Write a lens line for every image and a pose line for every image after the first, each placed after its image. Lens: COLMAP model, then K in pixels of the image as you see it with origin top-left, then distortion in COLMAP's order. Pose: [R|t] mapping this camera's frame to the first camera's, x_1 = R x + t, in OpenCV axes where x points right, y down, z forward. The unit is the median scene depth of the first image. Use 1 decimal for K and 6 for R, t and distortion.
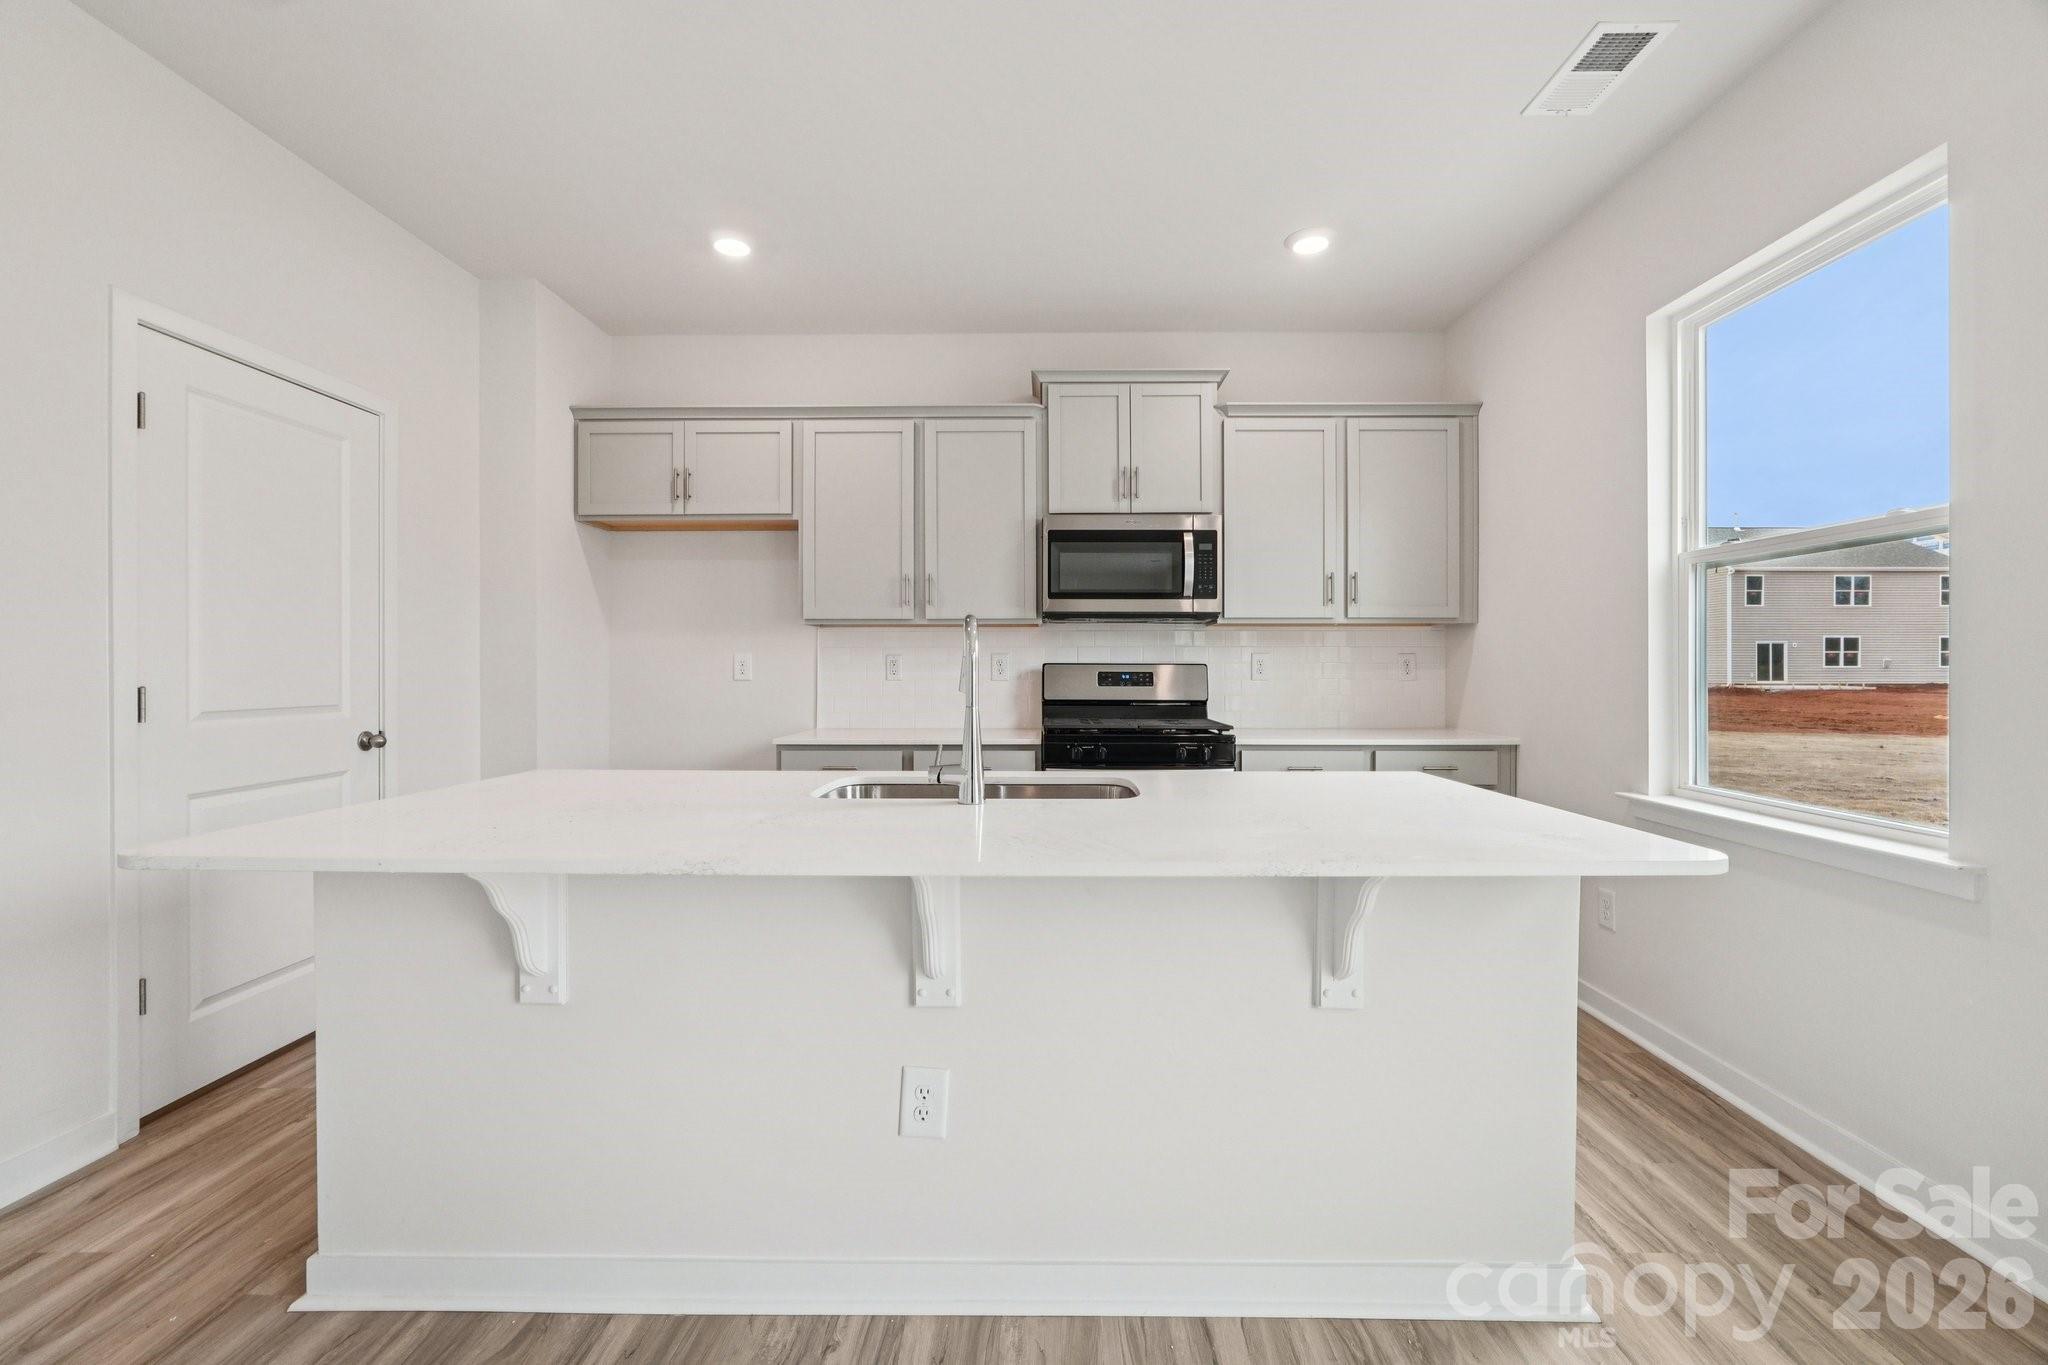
lens RADIAL K [[857.2, 0, 1029.3], [0, 857.2, 673.5], [0, 0, 1]] dist [-0.017621, 0.007089]
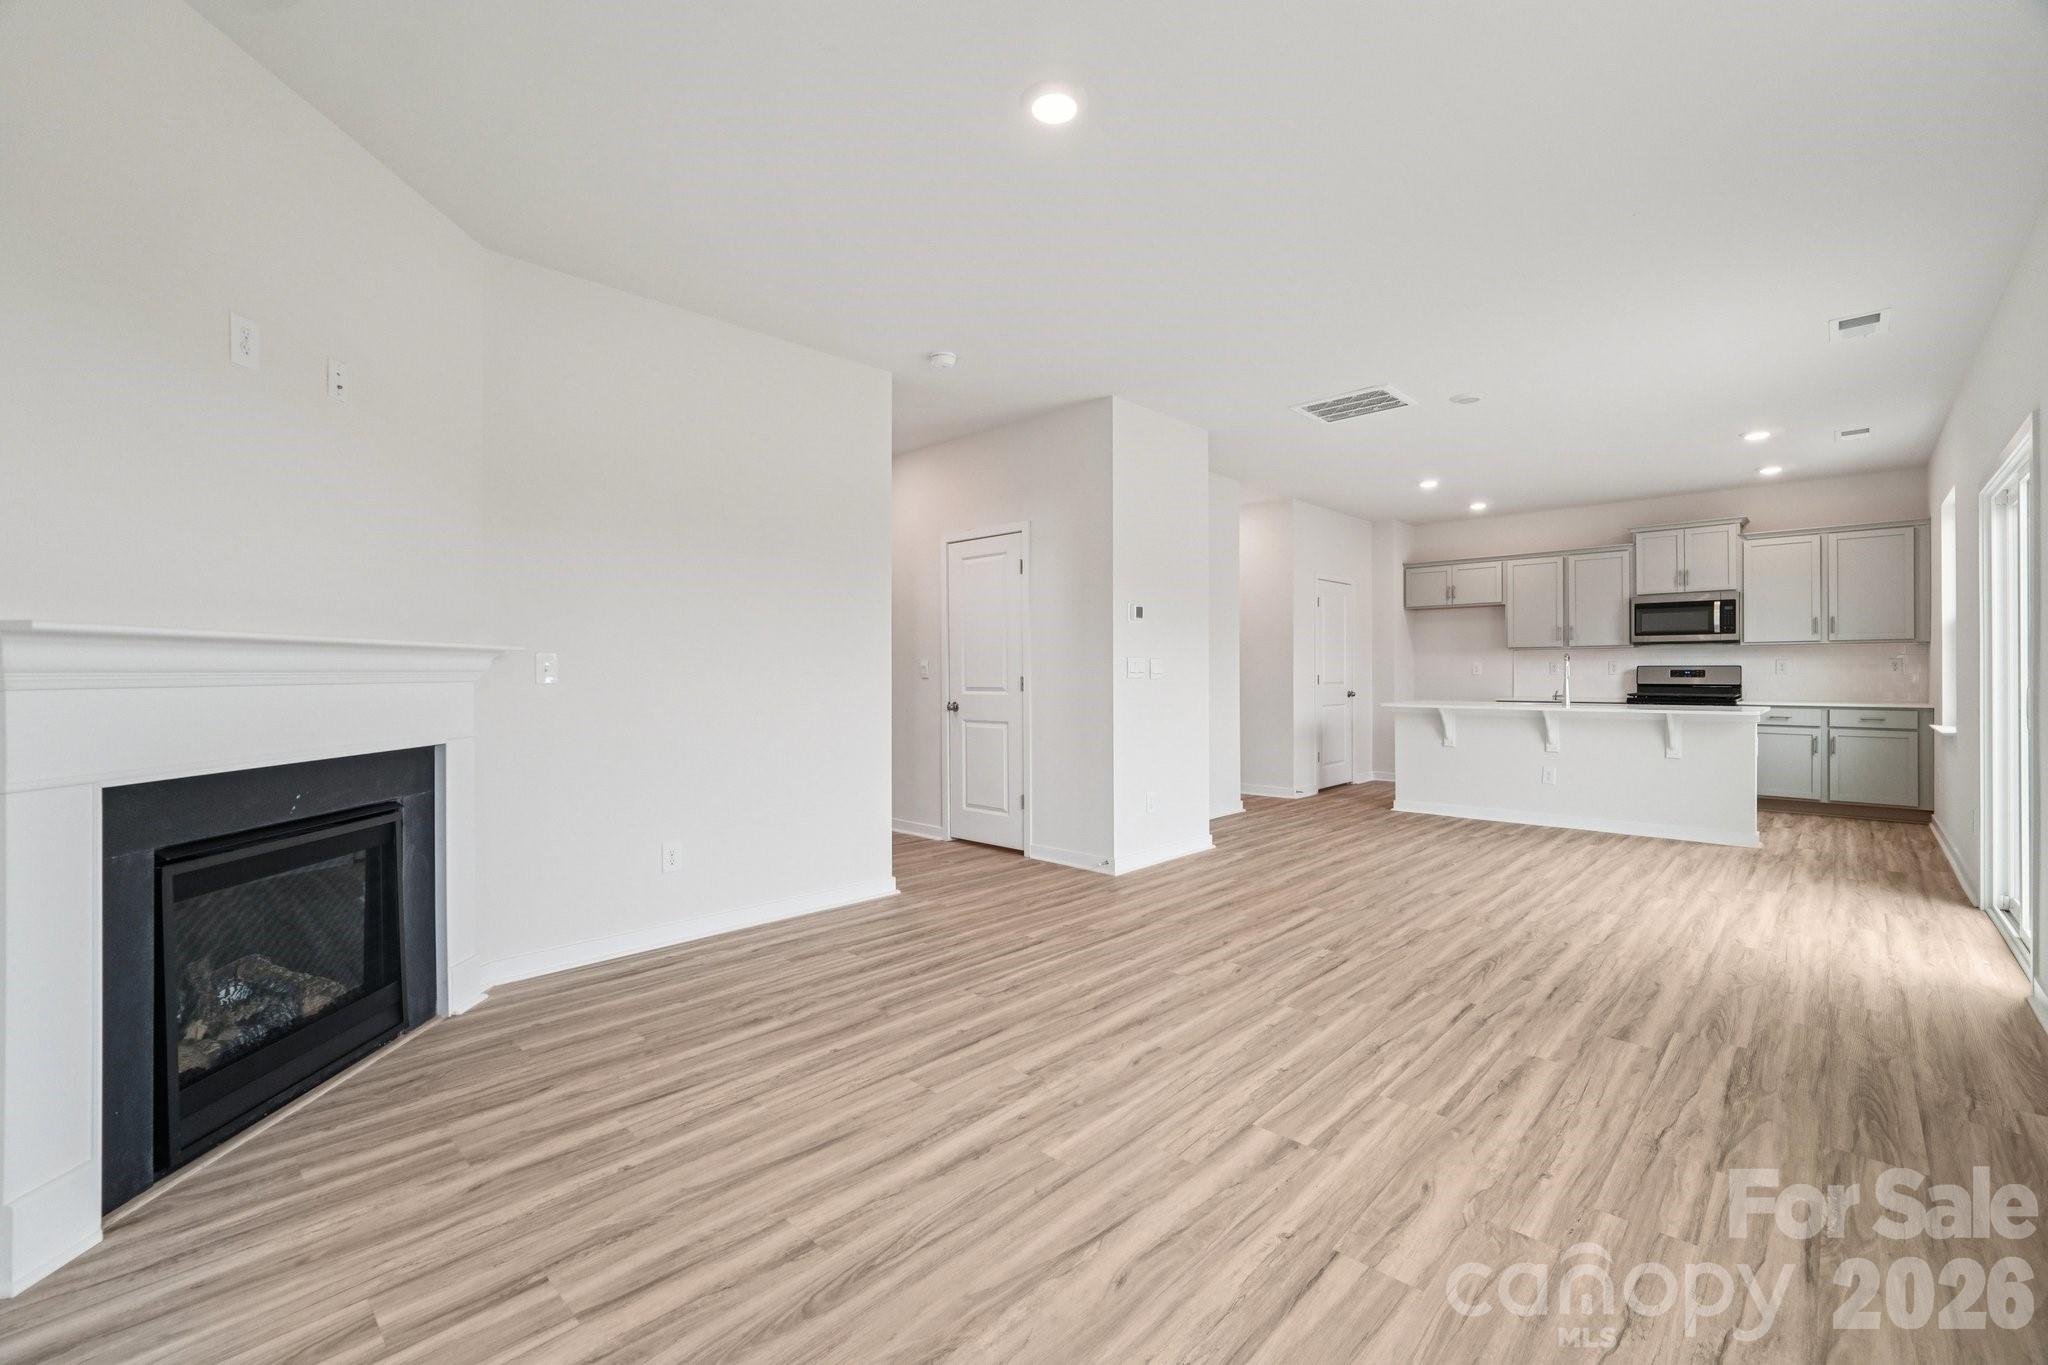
lens RADIAL K [[857.2, 0, 1029.3], [0, 857.2, 673.5], [0, 0, 1]] dist [-0.017621, 0.007089]
pose [[0.734907, -0.002369, -0.678164, 0.344092], [0.000599, 0.999996, -0.002845, 0.011153], [0.678168, 0.001685, 0.734905, -1.550266]]
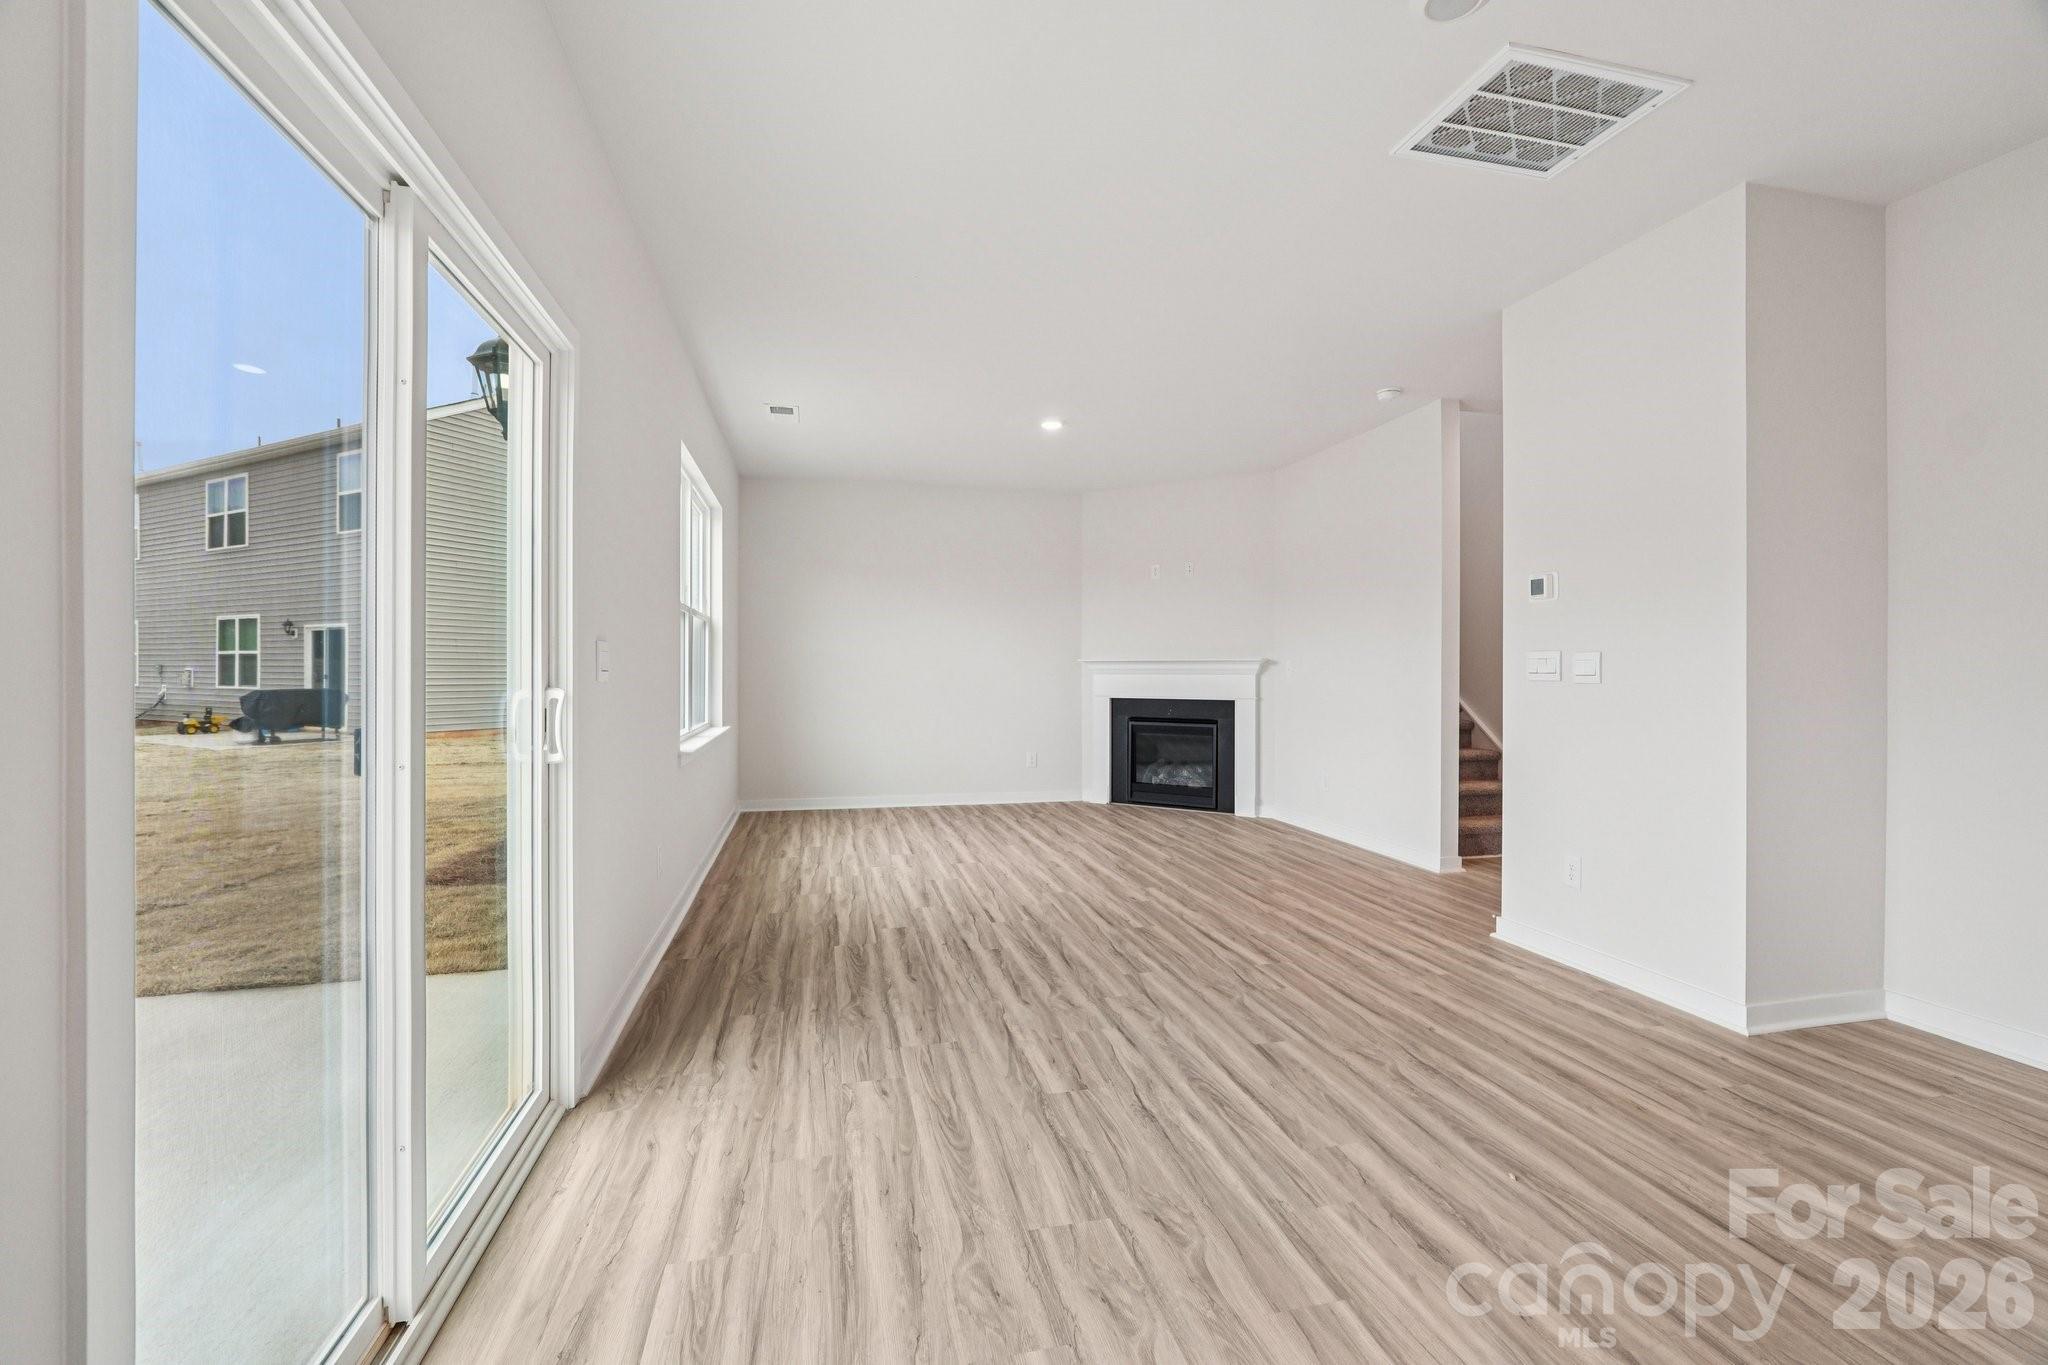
lens RADIAL K [[857.2, 0, 1029.3], [0, 857.2, 673.5], [0, 0, 1]] dist [-0.017621, 0.007089]
pose [[-0.966498, -0.001333, -0.256672, 0.339216], [-0.003609, 0.999958, 0.008398, -0.000168], [0.256650, 0.009043, -0.966462, 0.358804]]
